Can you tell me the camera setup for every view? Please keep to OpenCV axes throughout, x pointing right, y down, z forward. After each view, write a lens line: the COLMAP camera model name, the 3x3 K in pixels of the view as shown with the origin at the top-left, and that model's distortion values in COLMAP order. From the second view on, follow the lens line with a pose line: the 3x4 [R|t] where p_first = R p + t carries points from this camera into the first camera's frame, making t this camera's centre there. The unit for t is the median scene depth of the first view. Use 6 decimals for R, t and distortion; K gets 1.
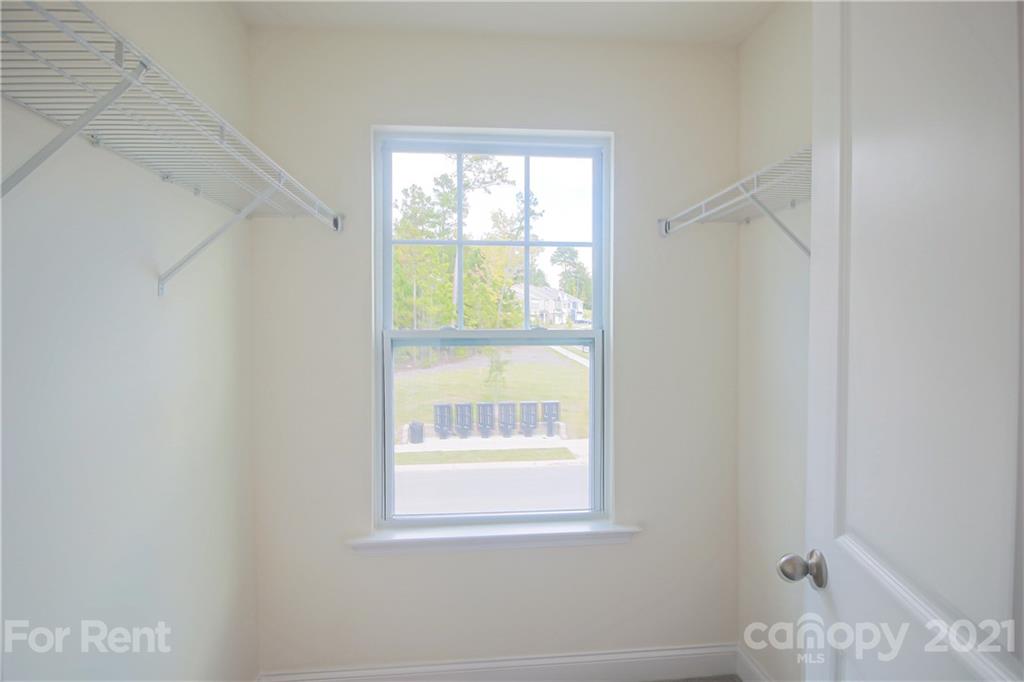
lens RADIAL K [[520.3, 0, 512.0], [0, 520.3, 341.0], [0, 0, 1]] dist [0.004887, -0.014185]
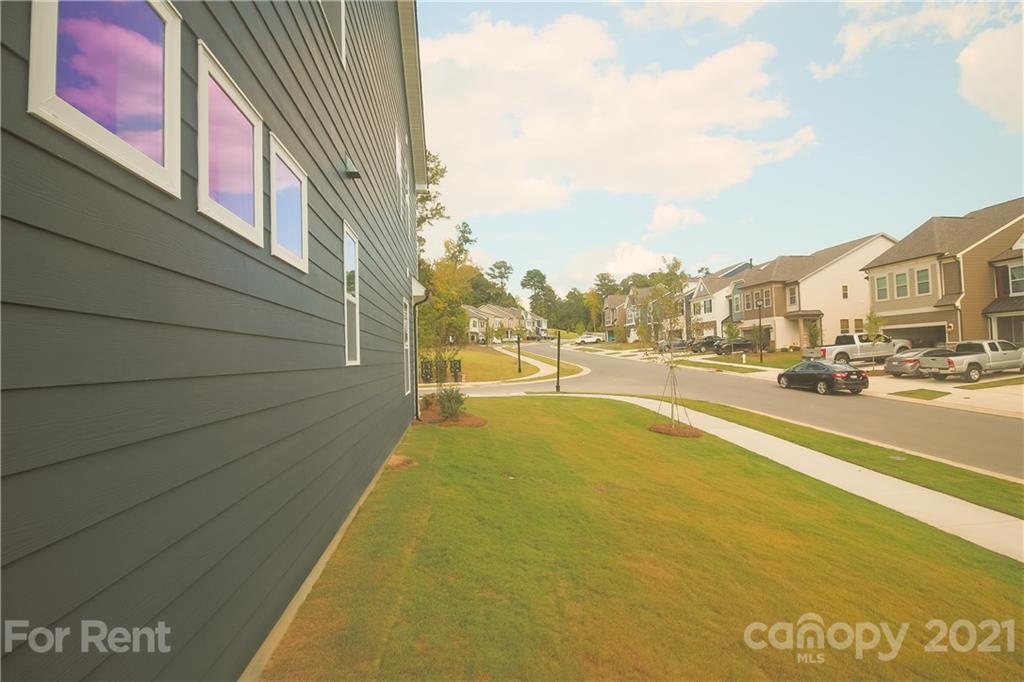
lens RADIAL K [[520.3, 0, 512.0], [0, 520.3, 341.0], [0, 0, 1]] dist [0.004887, -0.014185]
pose [[0.999340, -0.025827, 0.025564, 0.041166], [0.027167, 0.998197, -0.053528, 0.029814], [-0.024135, 0.054187, 0.998239, -0.108396]]
